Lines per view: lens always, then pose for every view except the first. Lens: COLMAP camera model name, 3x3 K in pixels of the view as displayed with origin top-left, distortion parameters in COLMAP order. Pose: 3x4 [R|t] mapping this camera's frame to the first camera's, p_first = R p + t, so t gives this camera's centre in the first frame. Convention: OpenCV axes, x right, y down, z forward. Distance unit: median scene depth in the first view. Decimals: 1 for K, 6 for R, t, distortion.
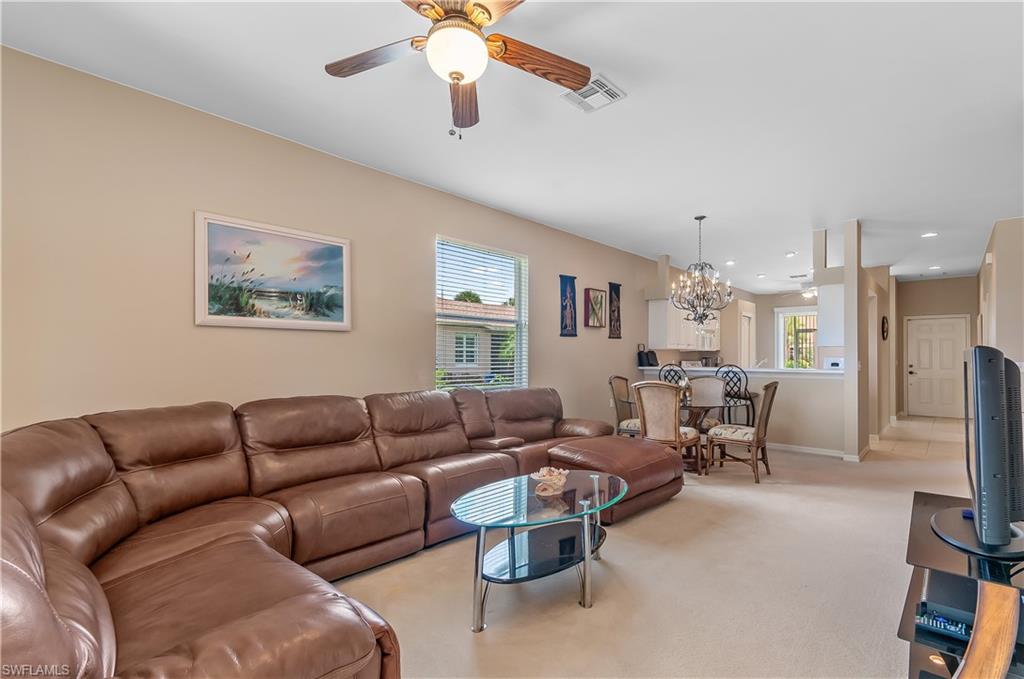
lens RADIAL K [[503.6, 0, 479.9], [0, 503.6, 352.4], [0, 0, 1]] dist [0.000273, 0.000068]
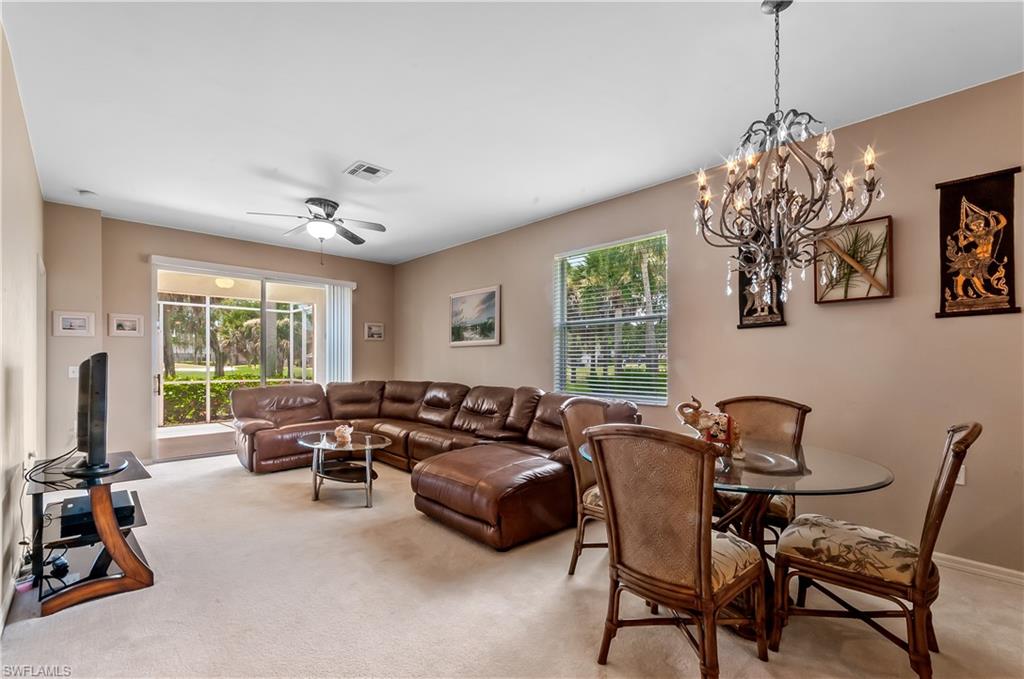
lens RADIAL K [[448.9, 0, 509.1], [0, 448.9, 360.9], [0, 0, 1]] dist [-0.000937, 0.000293]
pose [[-0.064608, -0.006314, -0.997891, 0.713648], [0.003134, 0.999974, -0.006531, 0.010412], [0.997906, -0.003550, -0.064587, 0.729651]]
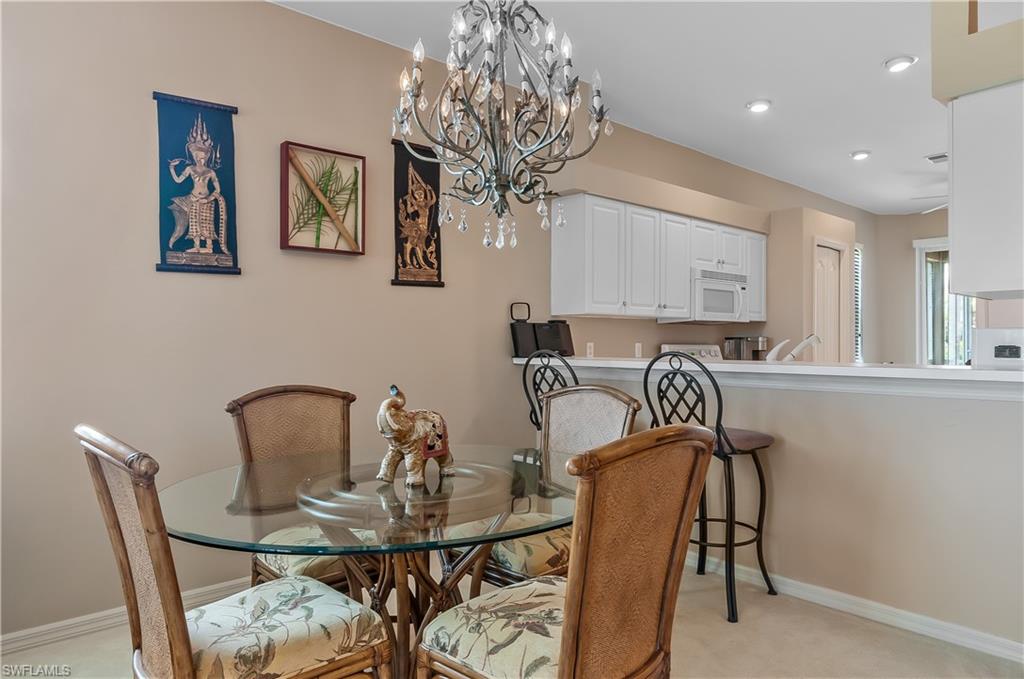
lens RADIAL K [[644.9, 0, 512.0], [0, 644.9, 339.5], [0, 0, 1]] dist [-0.000034, 0.001017]
pose [[0.995589, -0.003620, -0.093754, 0.429842], [0.003792, 0.999991, 0.001653, 0.014848], [0.093747, -0.002001, 0.995594, 0.565906]]
